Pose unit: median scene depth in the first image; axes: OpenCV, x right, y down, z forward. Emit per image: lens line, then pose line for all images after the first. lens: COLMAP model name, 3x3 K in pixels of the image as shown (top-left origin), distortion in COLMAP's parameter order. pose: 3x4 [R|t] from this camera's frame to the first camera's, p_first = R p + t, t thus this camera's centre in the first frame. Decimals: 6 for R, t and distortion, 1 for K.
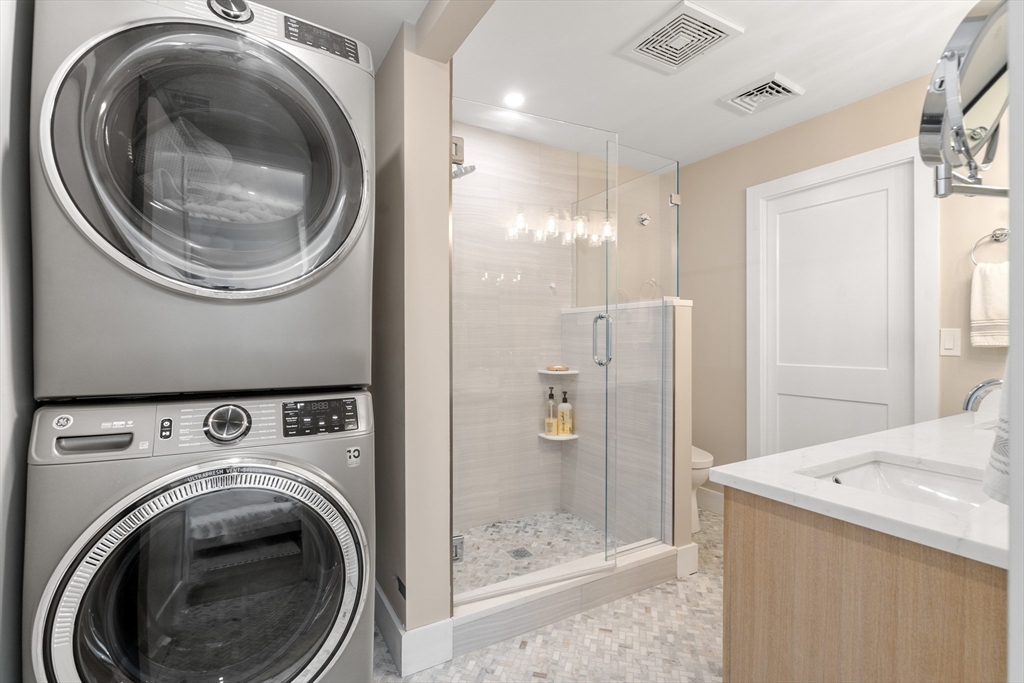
lens RADIAL K [[471.9, 0, 511.2], [0, 471.9, 341.6], [0, 0, 1]] dist [-0.005244, 0.002957]
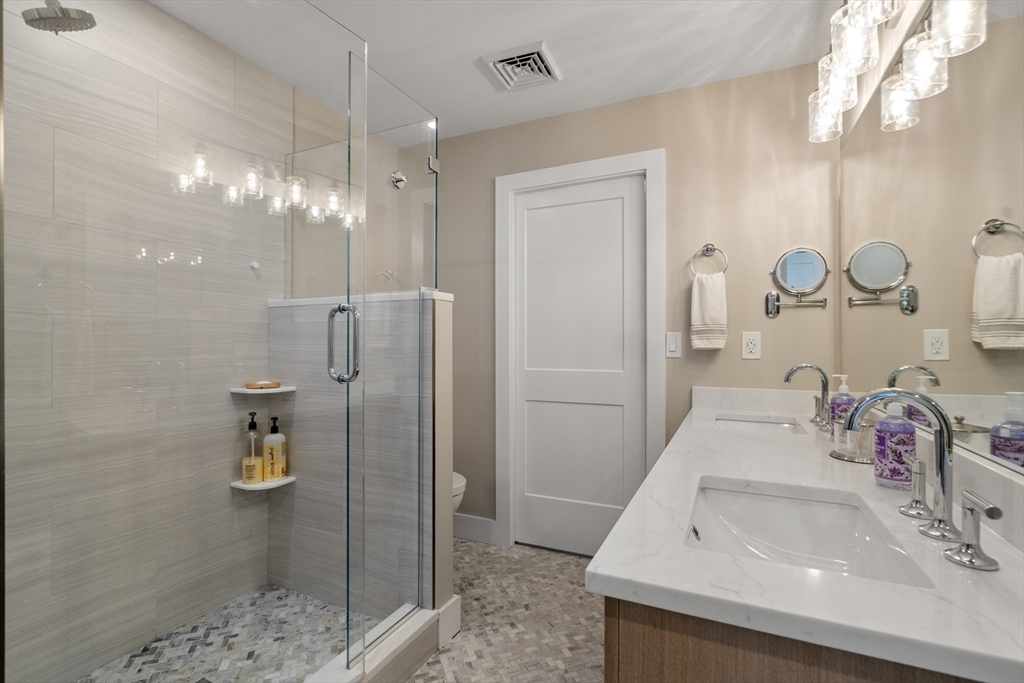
lens RADIAL K [[471.9, 0, 511.8], [0, 471.9, 341.6], [0, 0, 1]] dist [-0.005244, 0.002957]
pose [[0.826527, 0.001003, 0.562897, 0.013390], [0.003162, 0.999974, -0.006424, -0.001008], [-0.562889, 0.007090, 0.826502, 0.280257]]
